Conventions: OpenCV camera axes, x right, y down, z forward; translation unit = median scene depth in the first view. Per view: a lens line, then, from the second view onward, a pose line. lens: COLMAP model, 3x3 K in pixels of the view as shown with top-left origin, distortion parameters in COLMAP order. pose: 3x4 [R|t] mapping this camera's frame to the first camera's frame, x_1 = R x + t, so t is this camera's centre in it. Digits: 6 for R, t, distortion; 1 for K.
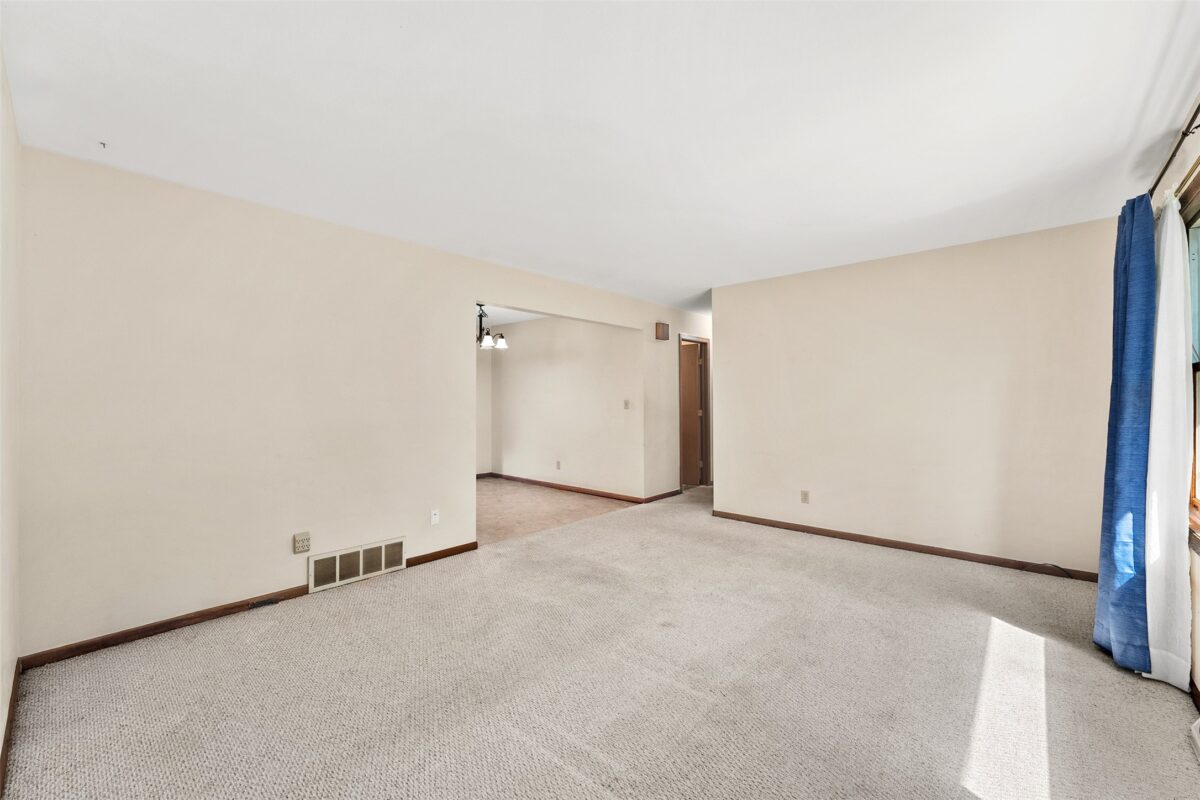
lens RADIAL K [[483.4, 0, 597.3], [0, 483.4, 402.1], [0, 0, 1]] dist [-0.000705, -0.000061]
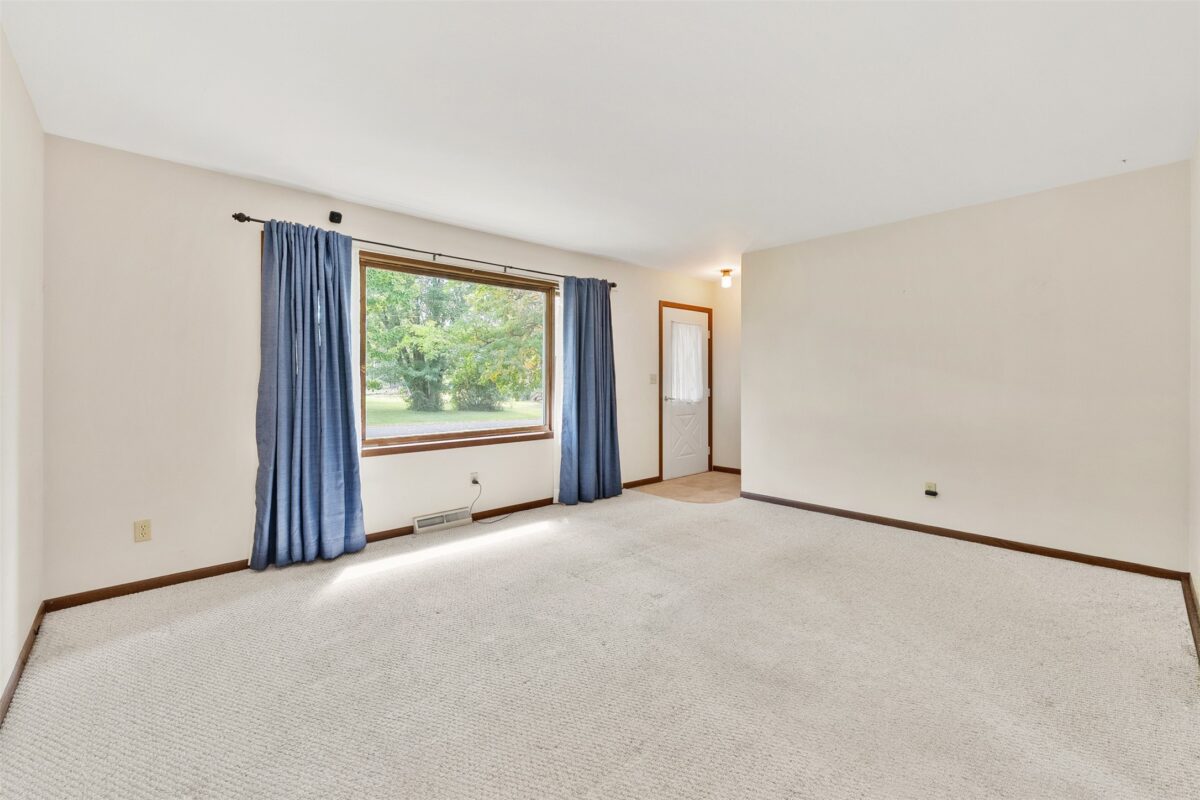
lens RADIAL K [[494.9, 0, 598.0], [0, 494.9, 380.5], [0, 0, 1]] dist [-0.000411, -0.000019]
pose [[-0.996121, 0.003499, 0.087922, 0.140168], [0.004293, 0.999952, 0.008844, 0.006179], [-0.087887, 0.009187, -0.996088, 1.594149]]
